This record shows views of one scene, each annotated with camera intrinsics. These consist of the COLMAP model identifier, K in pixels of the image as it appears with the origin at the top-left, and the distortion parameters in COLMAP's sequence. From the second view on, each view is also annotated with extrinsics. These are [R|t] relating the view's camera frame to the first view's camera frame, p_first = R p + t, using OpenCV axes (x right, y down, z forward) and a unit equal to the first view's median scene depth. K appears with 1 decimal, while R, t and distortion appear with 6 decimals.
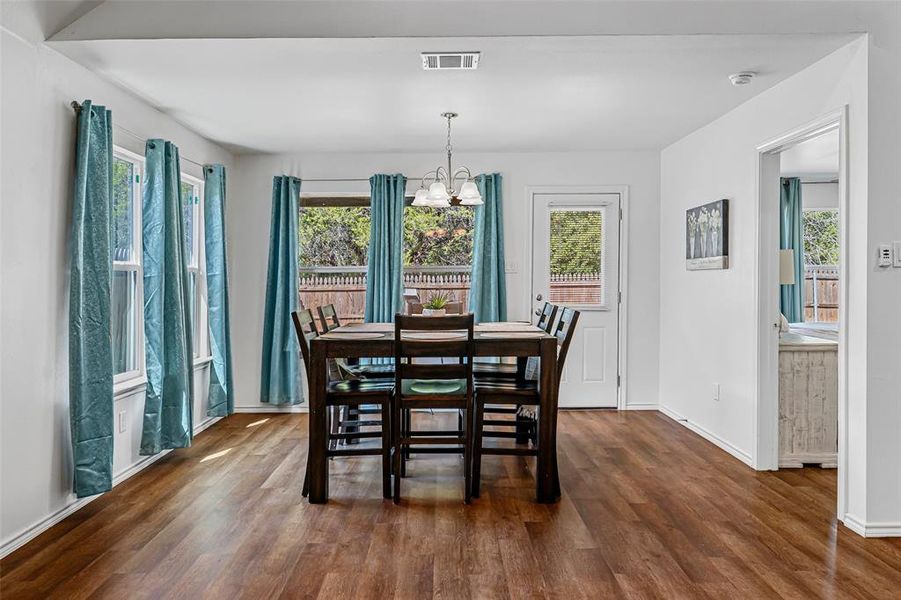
lens RADIAL K [[624.5, 0, 451.7], [0, 624.5, 266.9], [0, 0, 1]] dist [0.000214, 0.000000]
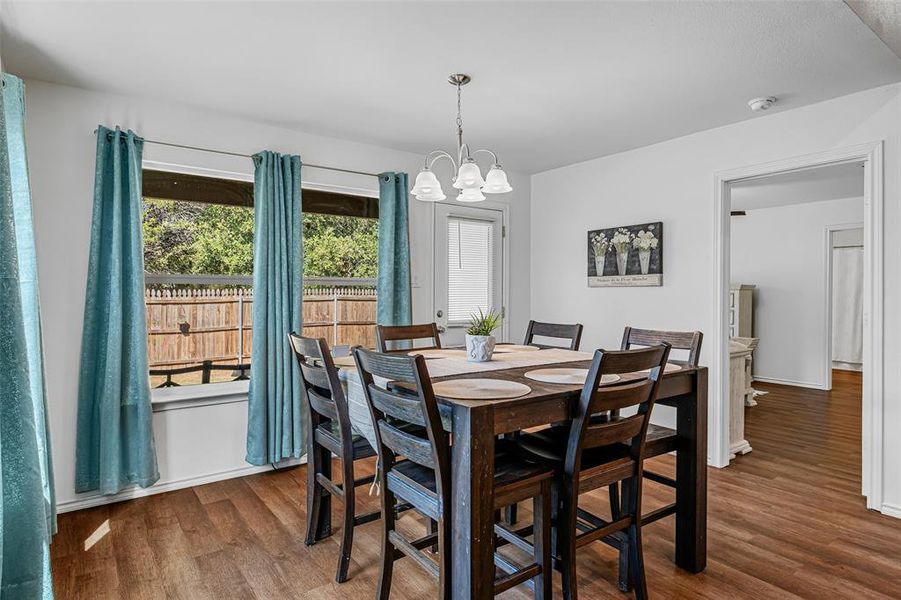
lens RADIAL K [[497.9, 0, 450.5], [0, 497.9, 300.0], [0, 0, 1]] dist [-0.001332, -0.000697]
pose [[0.815922, -0.002789, 0.578155, -0.323923], [-0.015397, 0.999529, 0.026550, 0.009212], [-0.577957, -0.030564, 0.815495, 0.446809]]
